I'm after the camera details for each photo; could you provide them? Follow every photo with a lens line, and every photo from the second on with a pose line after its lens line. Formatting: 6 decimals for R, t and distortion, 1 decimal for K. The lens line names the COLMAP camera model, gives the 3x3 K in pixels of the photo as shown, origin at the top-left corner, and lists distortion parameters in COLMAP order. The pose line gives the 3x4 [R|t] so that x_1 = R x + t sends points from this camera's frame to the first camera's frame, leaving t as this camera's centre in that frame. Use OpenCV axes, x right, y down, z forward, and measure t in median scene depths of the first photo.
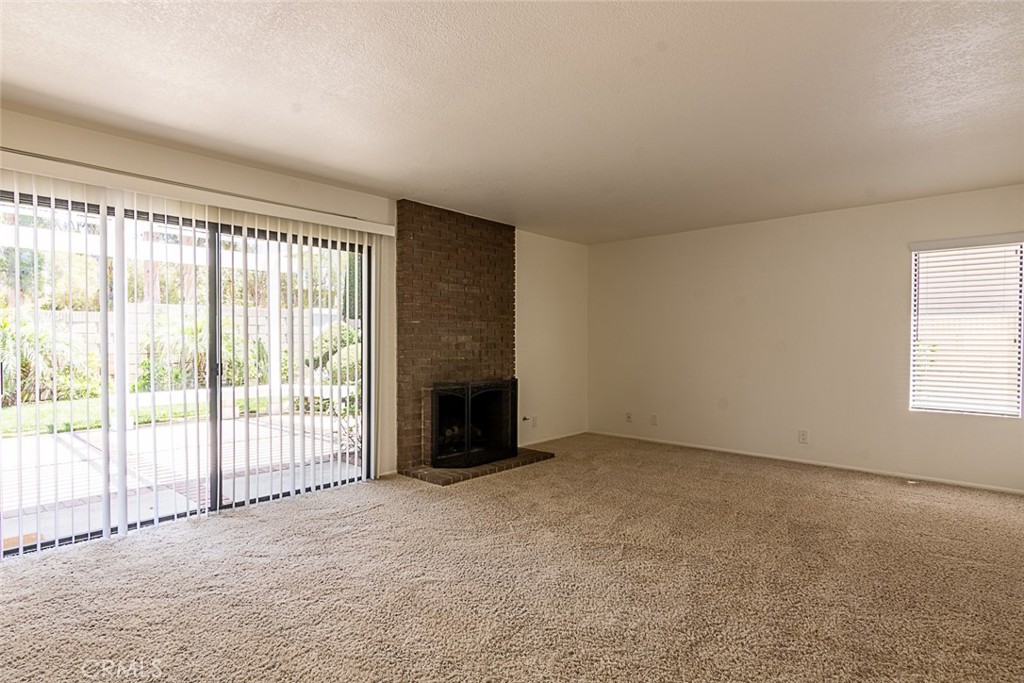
lens RADIAL K [[537.1, 0, 512.0], [0, 537.1, 341.5], [0, 0, 1]] dist [0.027758, 0.000958]
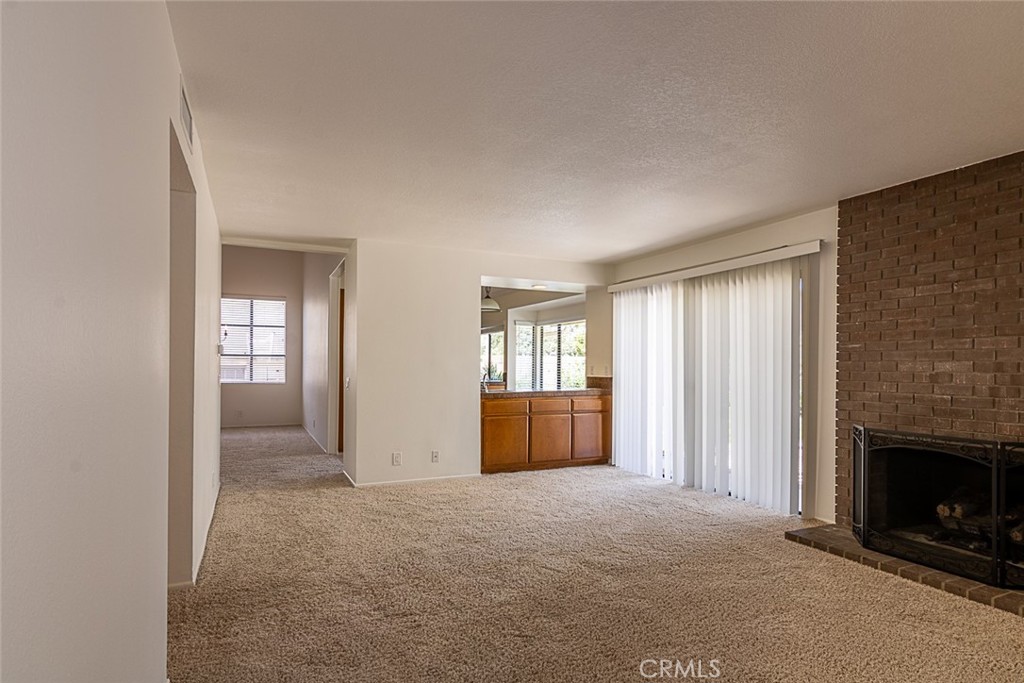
lens RADIAL K [[537.1, 0, 512.0], [0, 537.1, 341.5], [0, 0, 1]] dist [0.027758, 0.000958]
pose [[-0.355337, -0.044311, -0.933687, 0.708364], [-0.000100, 0.998878, -0.047367, -0.004428], [0.934738, -0.016738, -0.354943, 0.757293]]
